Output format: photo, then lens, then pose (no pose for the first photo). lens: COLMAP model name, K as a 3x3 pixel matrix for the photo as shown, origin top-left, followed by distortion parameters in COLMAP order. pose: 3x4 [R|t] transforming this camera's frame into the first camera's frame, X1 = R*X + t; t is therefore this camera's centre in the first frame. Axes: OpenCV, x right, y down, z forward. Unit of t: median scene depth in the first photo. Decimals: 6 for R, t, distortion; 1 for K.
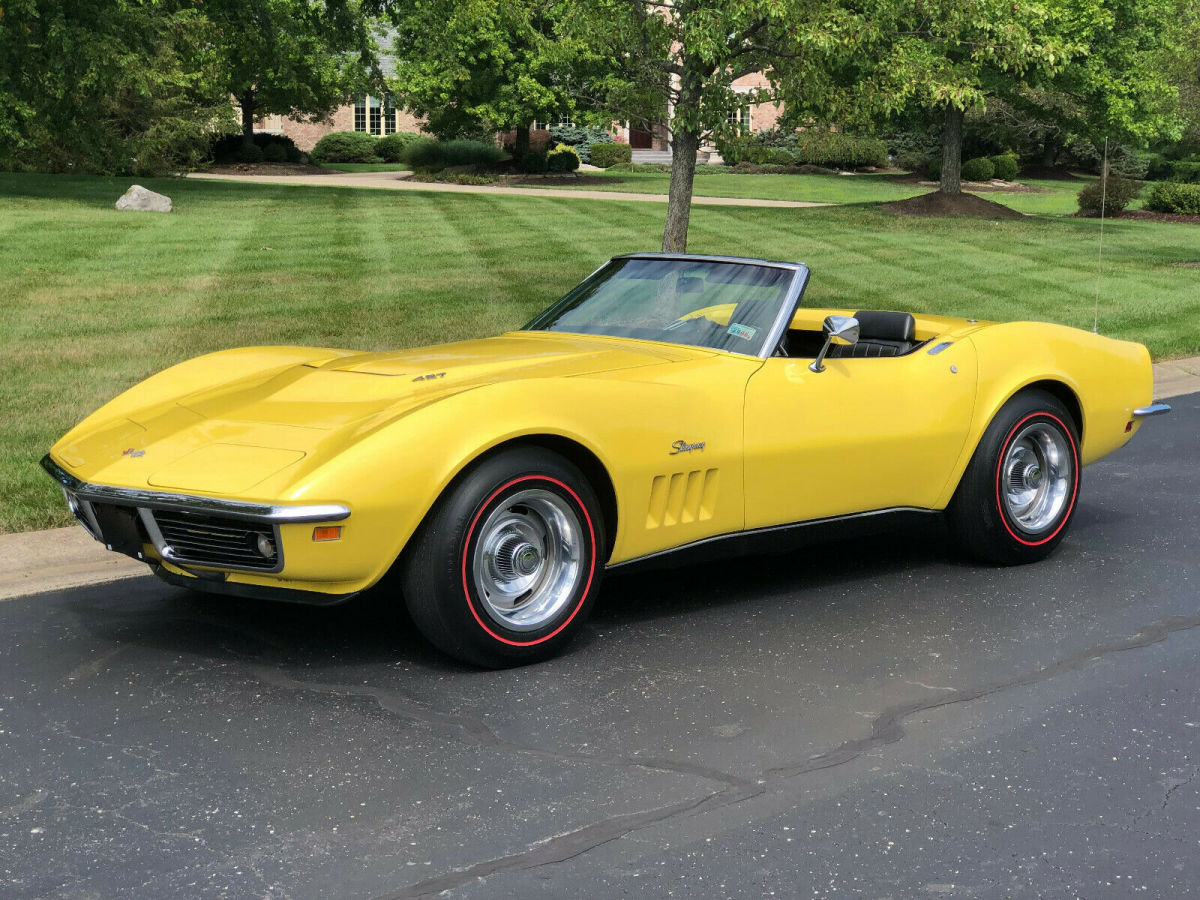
lens RADIAL K [[1920.0, 0, 600.0], [0, 1920.0, 450.0], [0, 0, 1]] dist [0.042769, -0.088898]
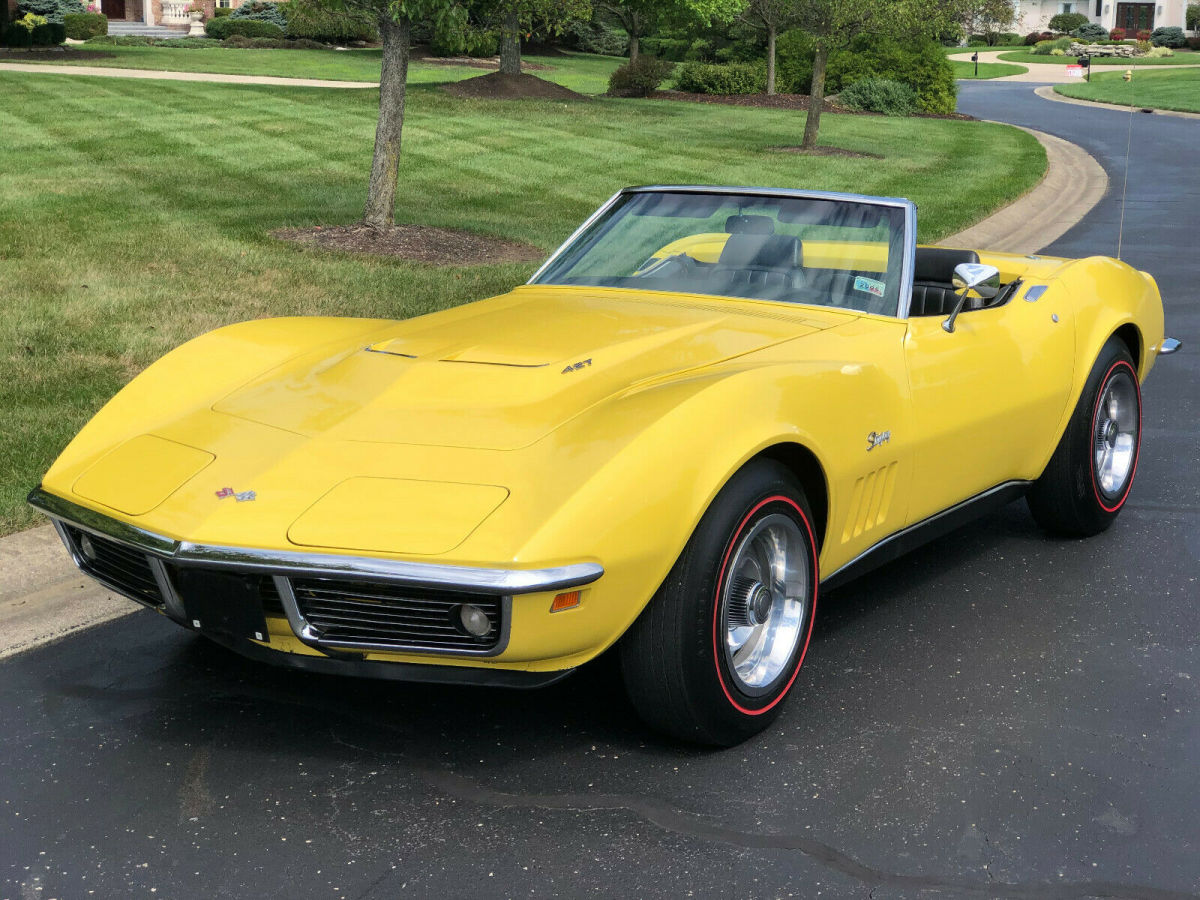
lens RADIAL K [[1920.0, 0, 600.0], [0, 1920.0, 450.0], [0, 0, 1]] dist [0.042769, -0.088898]
pose [[0.961775, -0.050716, 0.269104, -0.277533], [0.033330, 0.997074, 0.068792, -0.055095], [-0.271805, -0.057193, 0.960651, 0.246887]]
